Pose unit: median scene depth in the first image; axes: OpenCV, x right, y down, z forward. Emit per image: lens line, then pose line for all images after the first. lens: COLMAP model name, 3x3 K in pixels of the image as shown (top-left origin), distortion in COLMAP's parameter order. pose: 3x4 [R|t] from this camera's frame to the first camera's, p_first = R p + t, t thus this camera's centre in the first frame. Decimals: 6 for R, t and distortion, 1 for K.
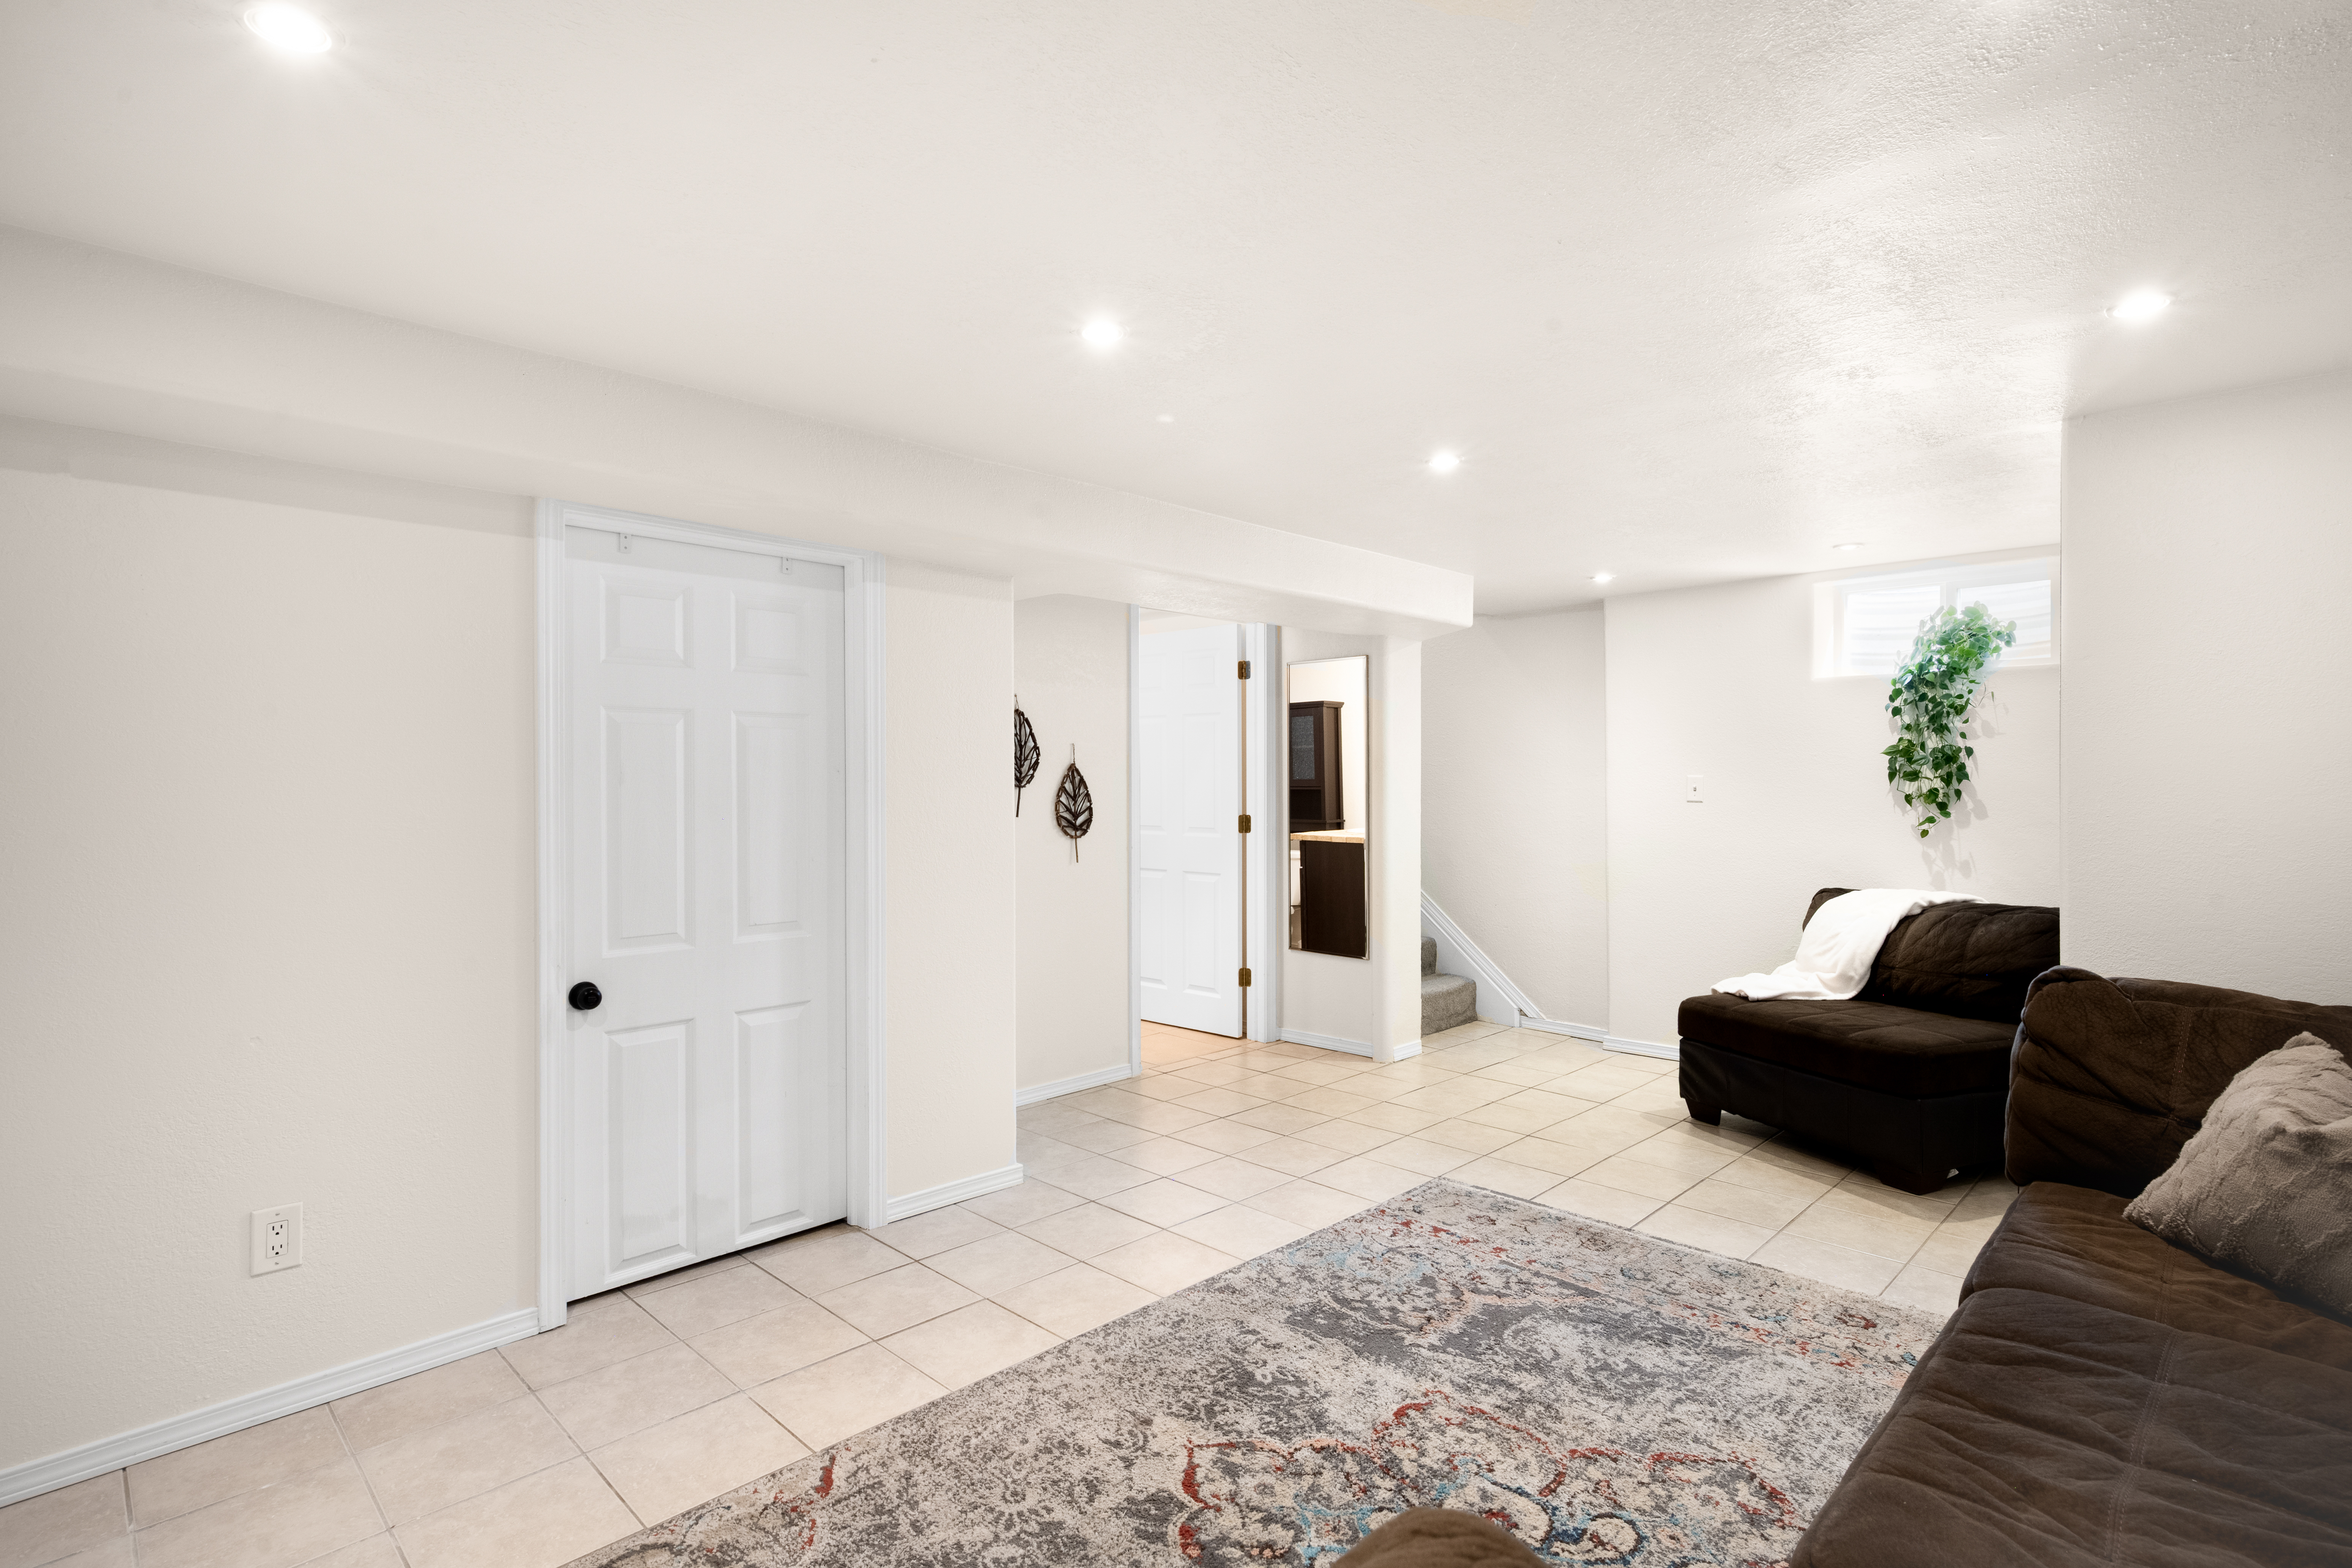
lens RADIAL K [[1123.6, 0, 1184.1], [0, 1123.6, 778.5], [0, 0, 1]] dist [0.002851, -0.000284]
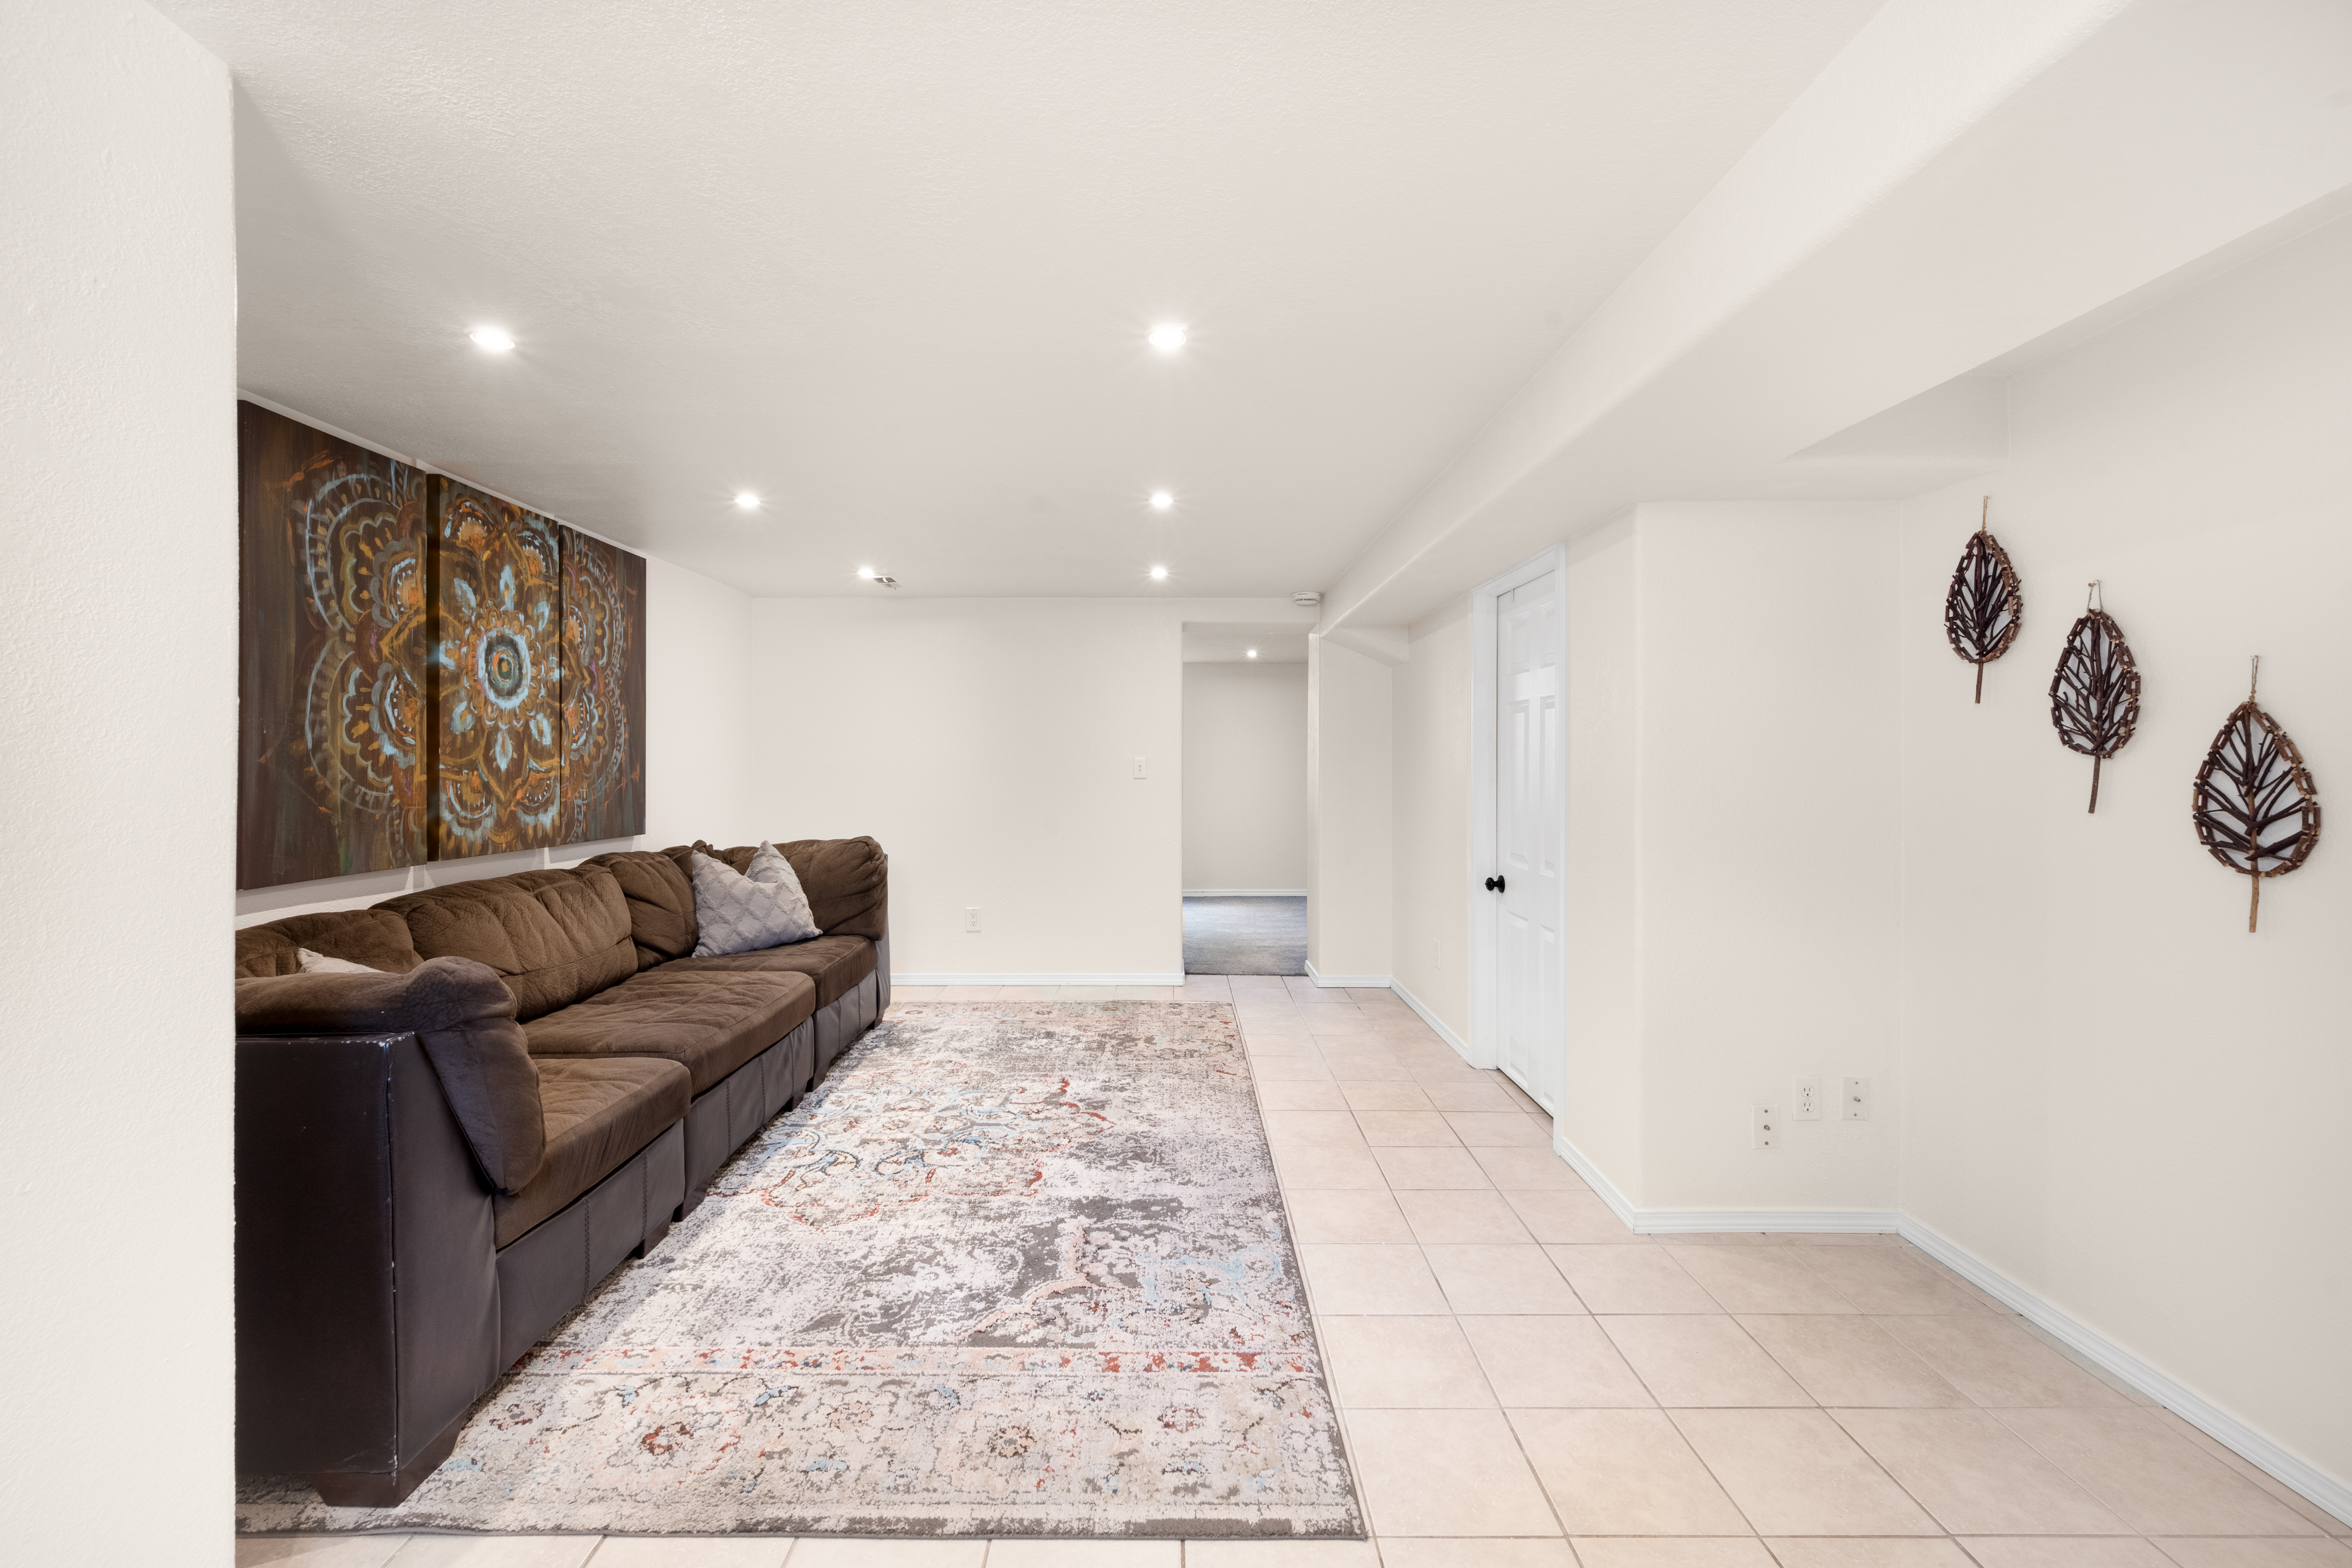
lens RADIAL K [[991.9, 0, 1182.4], [0, 991.9, 775.1], [0, 0, 1]] dist [-0.004611, -0.000045]
pose [[-0.711073, 0.011144, -0.703030, 0.842572], [0.003665, 0.999920, 0.012142, 0.016049], [0.703108, 0.006057, -0.711057, 1.785355]]
